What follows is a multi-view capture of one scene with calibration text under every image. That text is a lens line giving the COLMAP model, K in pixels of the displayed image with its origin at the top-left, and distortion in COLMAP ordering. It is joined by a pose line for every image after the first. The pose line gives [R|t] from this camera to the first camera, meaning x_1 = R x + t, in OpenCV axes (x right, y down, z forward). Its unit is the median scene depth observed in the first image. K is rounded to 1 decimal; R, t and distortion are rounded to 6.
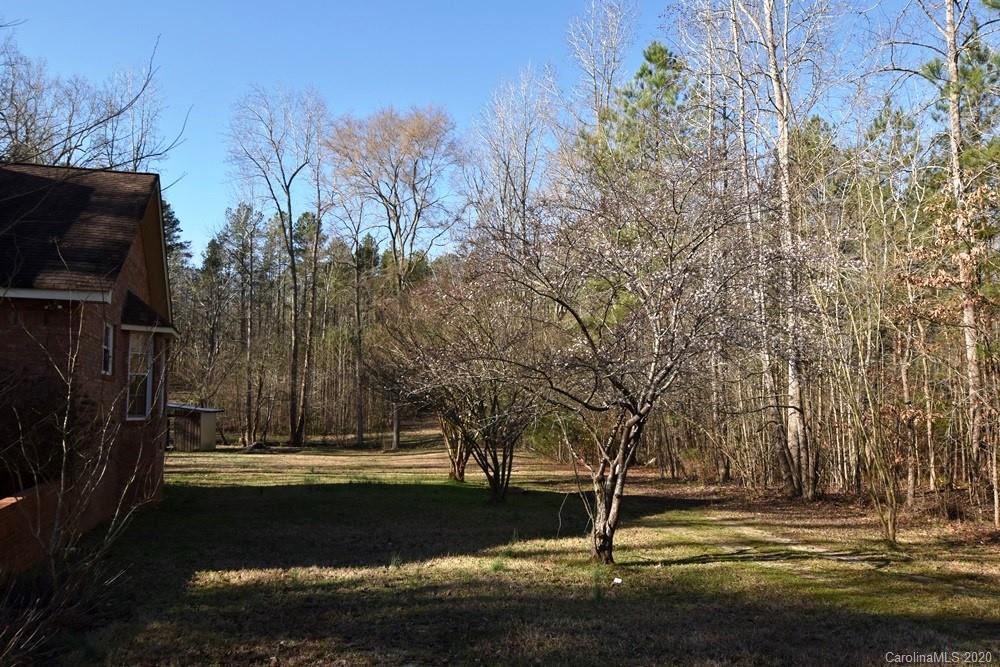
lens RADIAL K [[751.5, 0, 501.0], [0, 751.5, 336.1], [0, 0, 1]] dist [-0.003741, 0.025274]
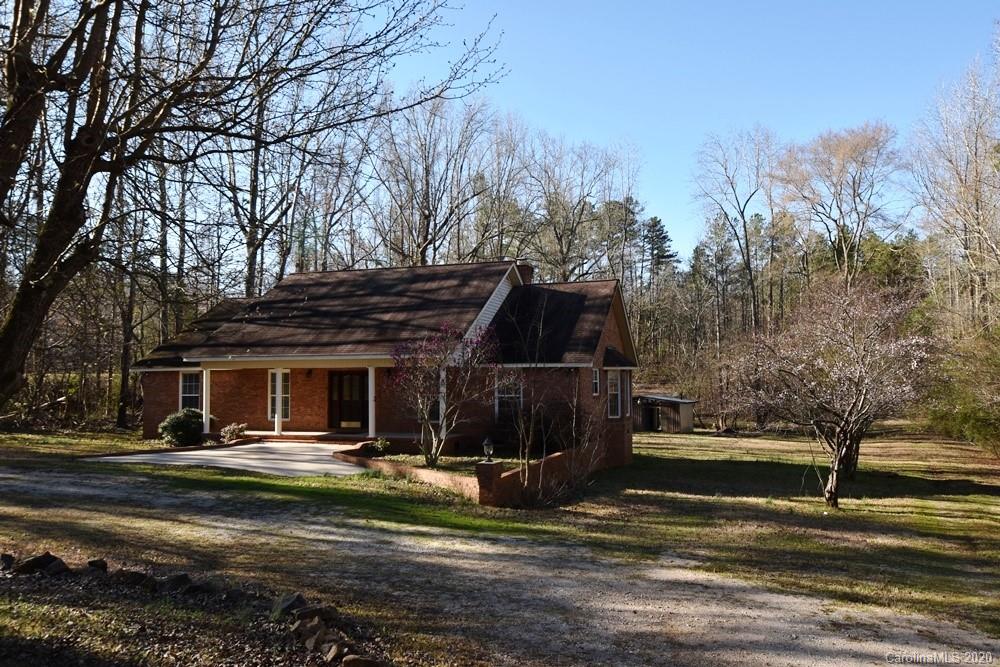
lens RADIAL K [[751.5, 0, 501.0], [0, 751.5, 336.1], [0, 0, 1]] dist [-0.003741, 0.025274]
pose [[0.797371, -0.040370, -0.602137, 0.141235], [0.055282, 0.998451, 0.006265, -0.039290], [0.600952, -0.038283, 0.798368, -0.215371]]
